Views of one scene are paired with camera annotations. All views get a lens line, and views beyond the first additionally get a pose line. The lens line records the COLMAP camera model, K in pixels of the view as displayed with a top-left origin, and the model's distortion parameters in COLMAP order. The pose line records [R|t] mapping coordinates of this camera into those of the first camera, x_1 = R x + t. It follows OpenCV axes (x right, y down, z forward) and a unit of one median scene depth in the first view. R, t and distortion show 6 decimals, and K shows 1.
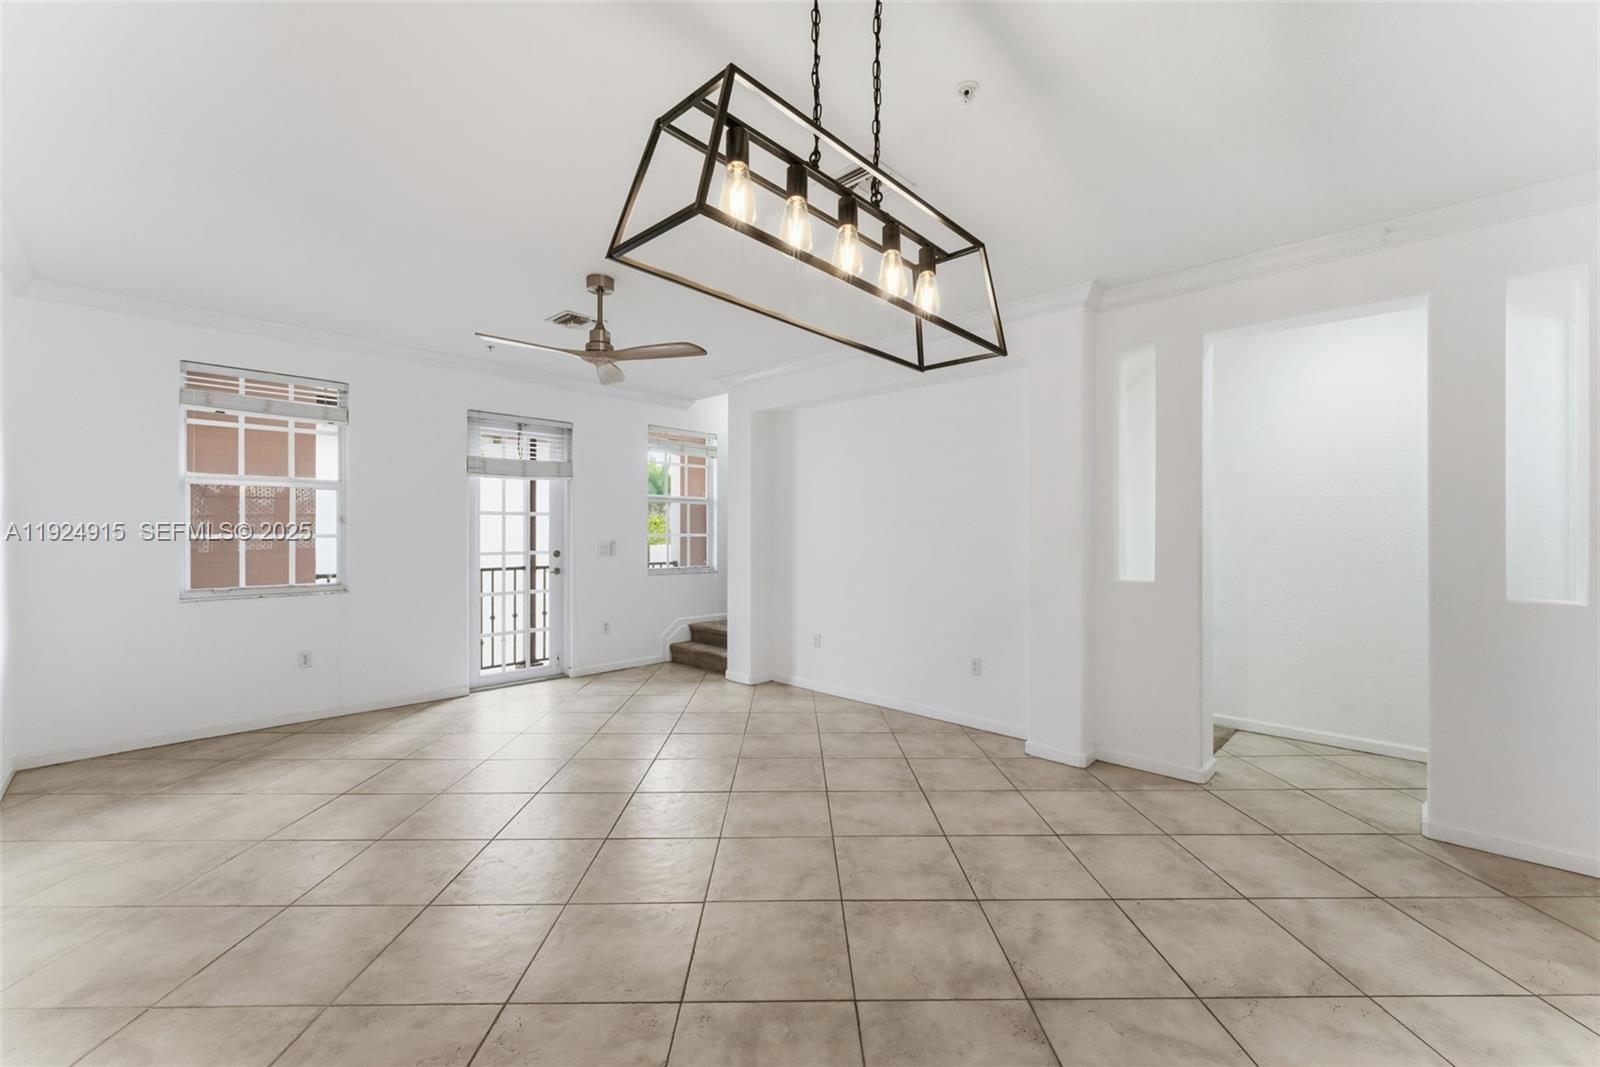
lens RADIAL K [[651.2, 0, 789.9], [0, 651.2, 529.1], [0, 0, 1]] dist [-0.000810, -0.000015]
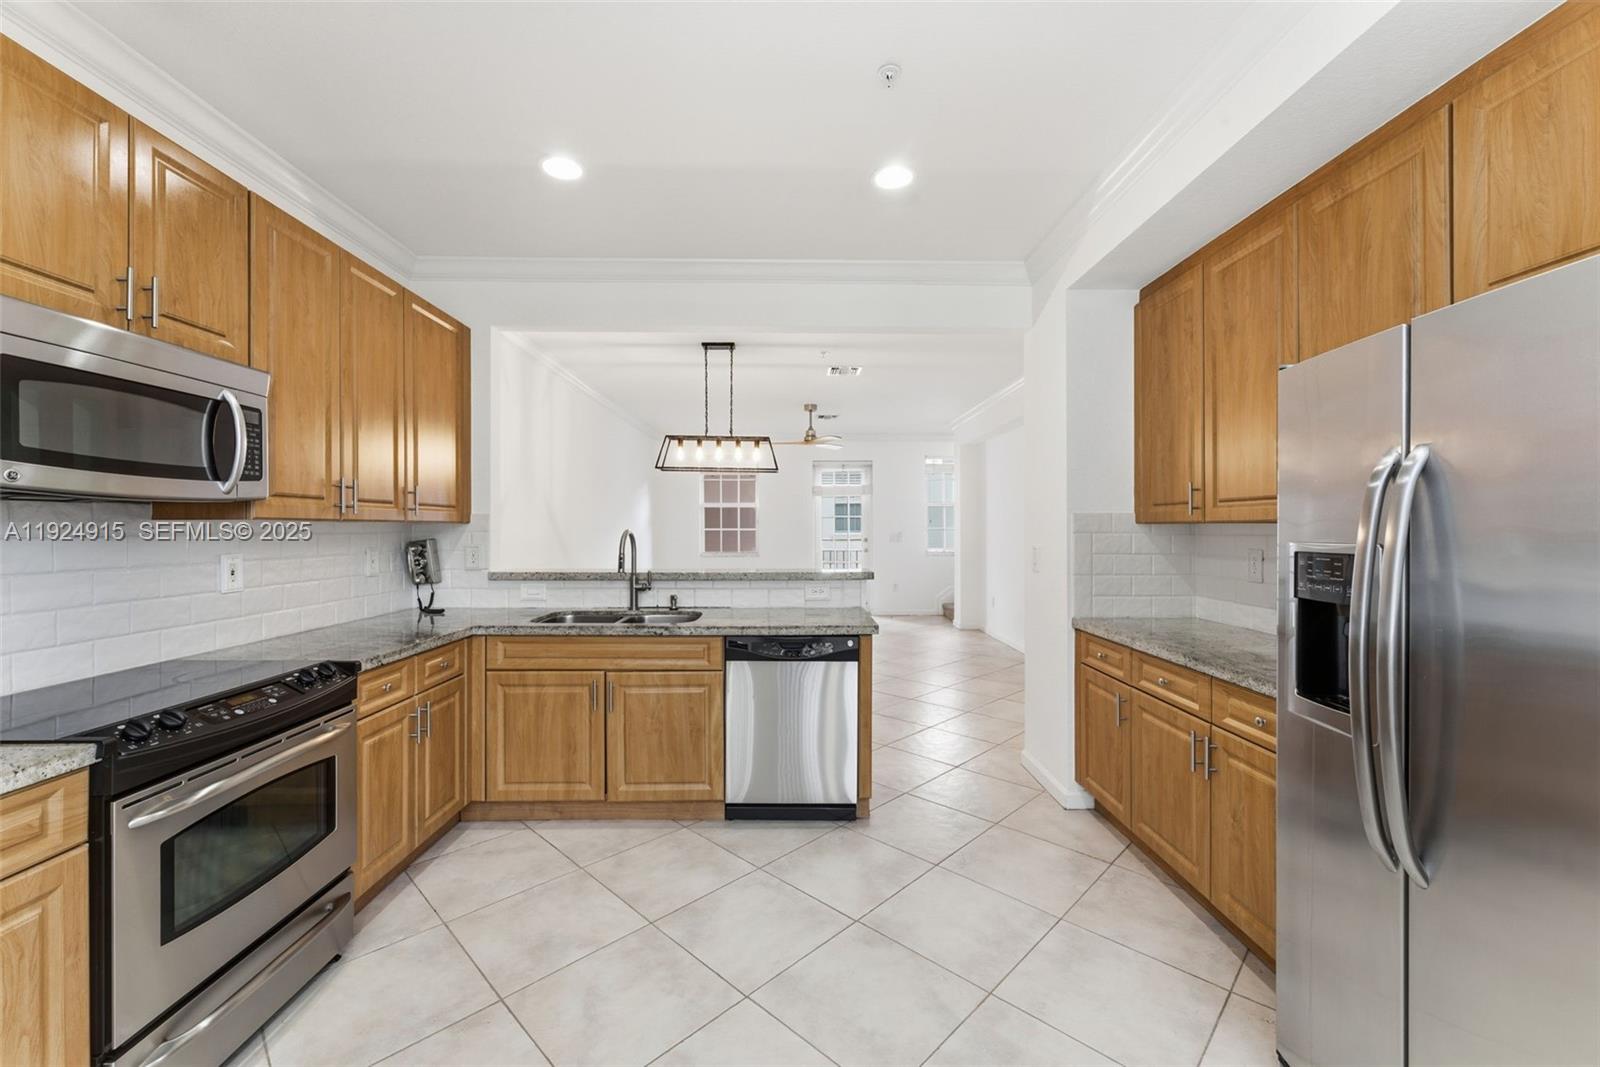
lens RADIAL K [[651.2, 0, 789.9], [0, 651.2, 529.1], [0, 0, 1]] dist [-0.000810, -0.000015]
pose [[0.703620, 0.000113, -0.710577, 0.755165], [0.005096, 0.999973, 0.005205, 0.000102], [0.710559, -0.007284, 0.703600, -0.340659]]
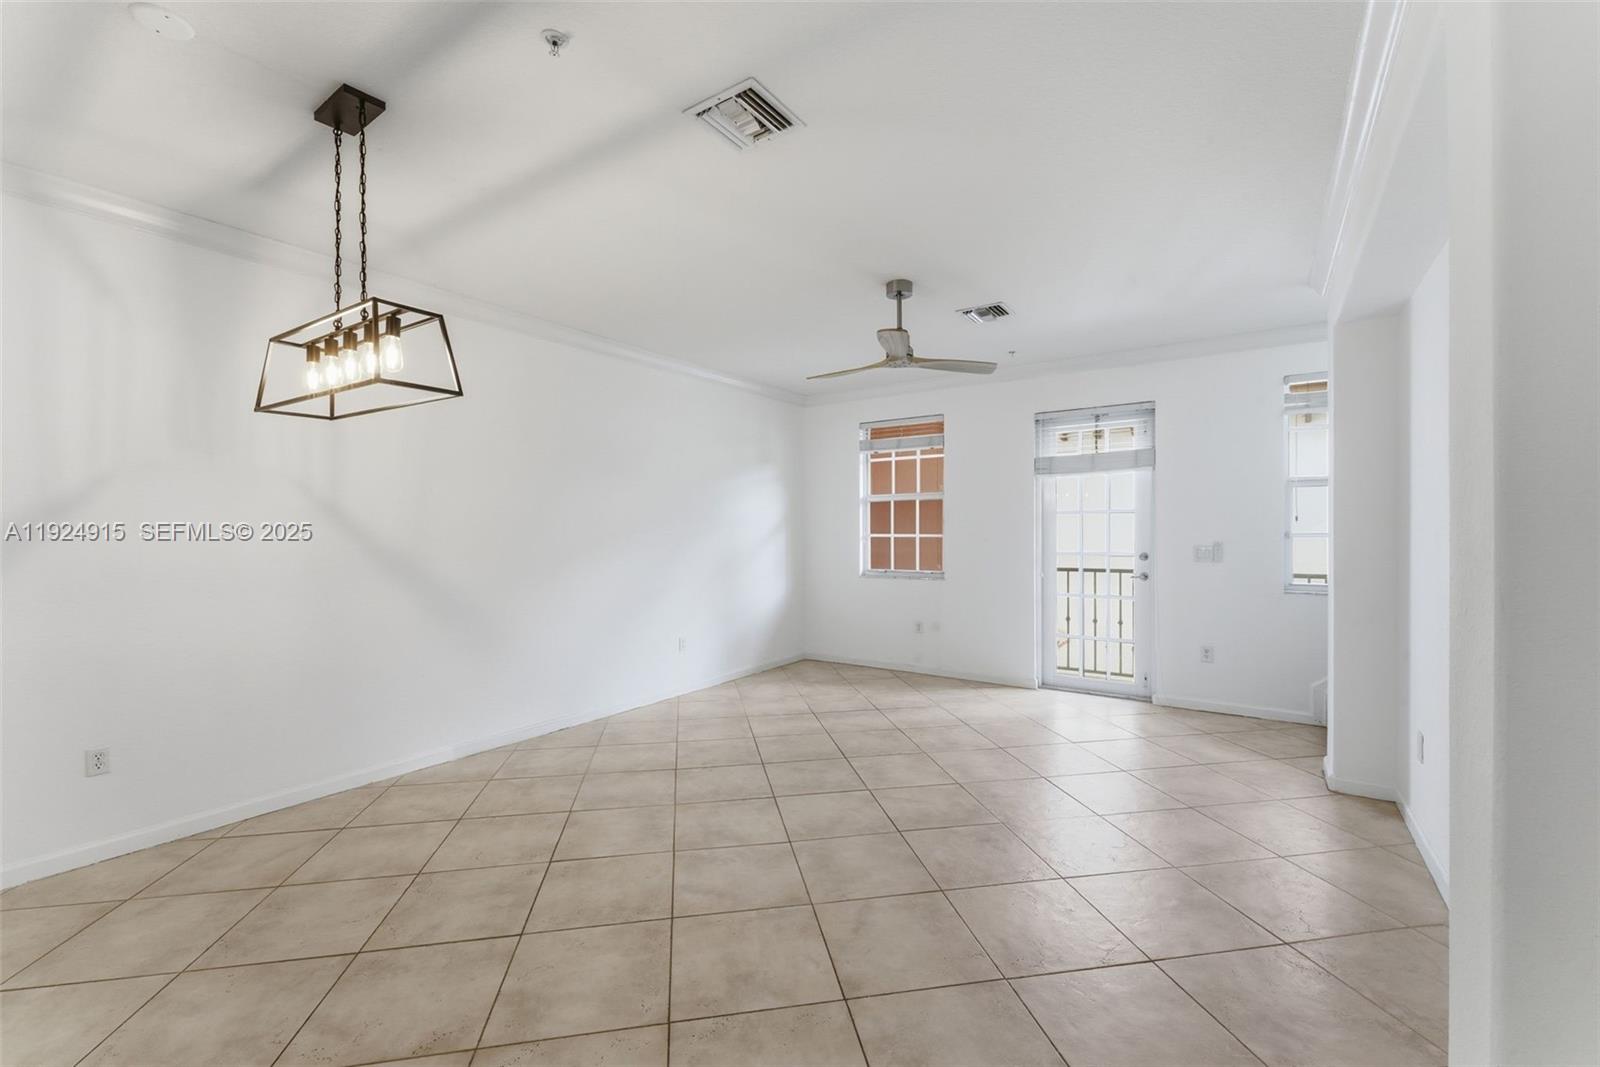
lens RADIAL K [[656.8, 0, 800.0], [0, 656.8, 533.5], [0, 0, 1]] dist [-0.002321, -0.000114]
pose [[0.169913, 0.002067, -0.985457, 0.459803], [0.008190, 0.999960, 0.003509, 0.000613], [0.985425, -0.008667, 0.169890, 0.443502]]
